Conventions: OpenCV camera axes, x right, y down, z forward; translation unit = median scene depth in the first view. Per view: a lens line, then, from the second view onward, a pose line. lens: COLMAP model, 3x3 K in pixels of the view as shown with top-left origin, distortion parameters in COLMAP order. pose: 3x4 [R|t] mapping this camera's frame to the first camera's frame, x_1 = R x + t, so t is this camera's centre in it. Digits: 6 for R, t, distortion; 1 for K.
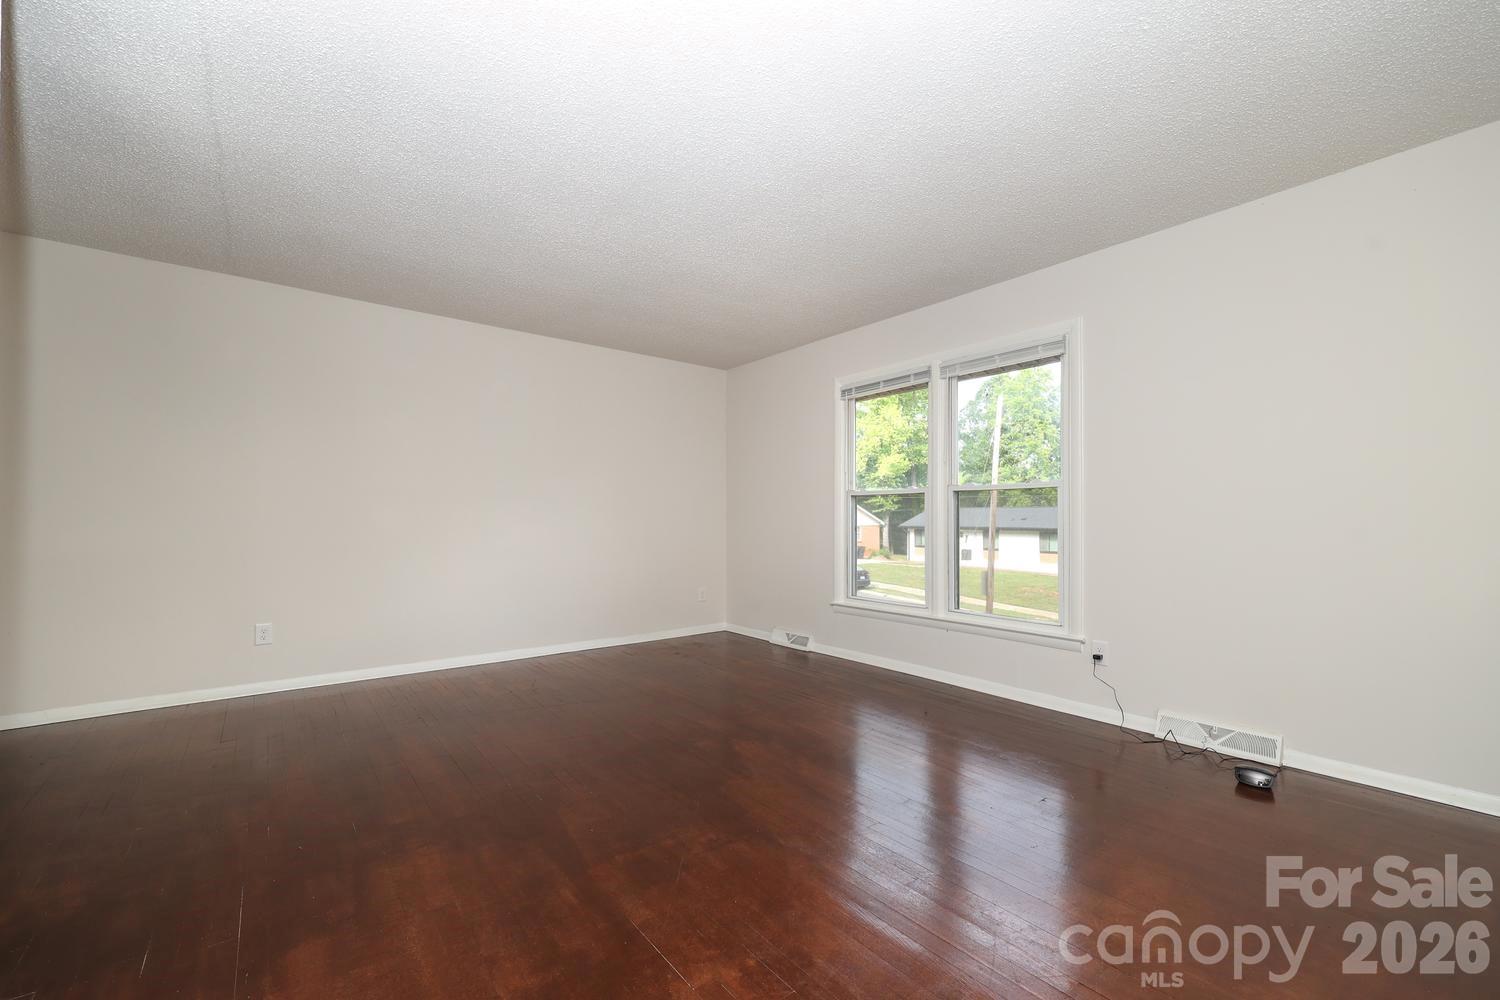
lens RADIAL K [[638.1, 0, 736.6], [0, 638.1, 503.3], [0, 0, 1]] dist [0.001453, -0.000226]
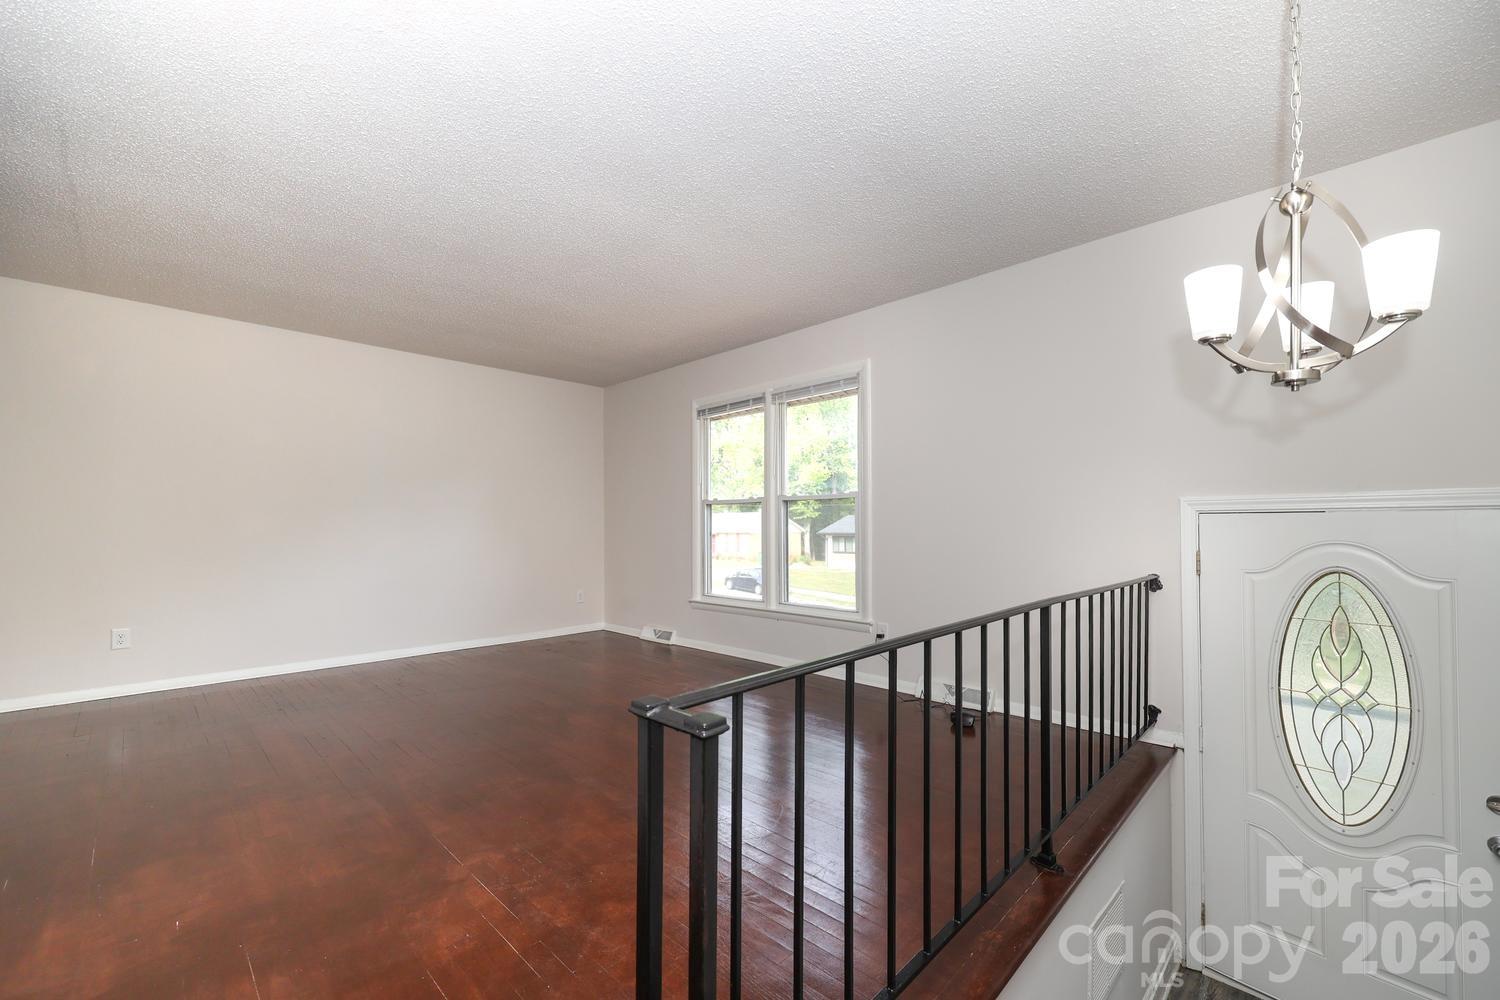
lens RADIAL K [[638.1, 0, 745.5], [0, 638.1, 507.9], [0, 0, 1]] dist [0.001453, -0.000226]
pose [[0.991350, -0.001909, 0.131227, 0.106061], [0.002525, 0.999987, -0.004532, -0.000592], [-0.131217, 0.004824, 0.991342, -0.133399]]
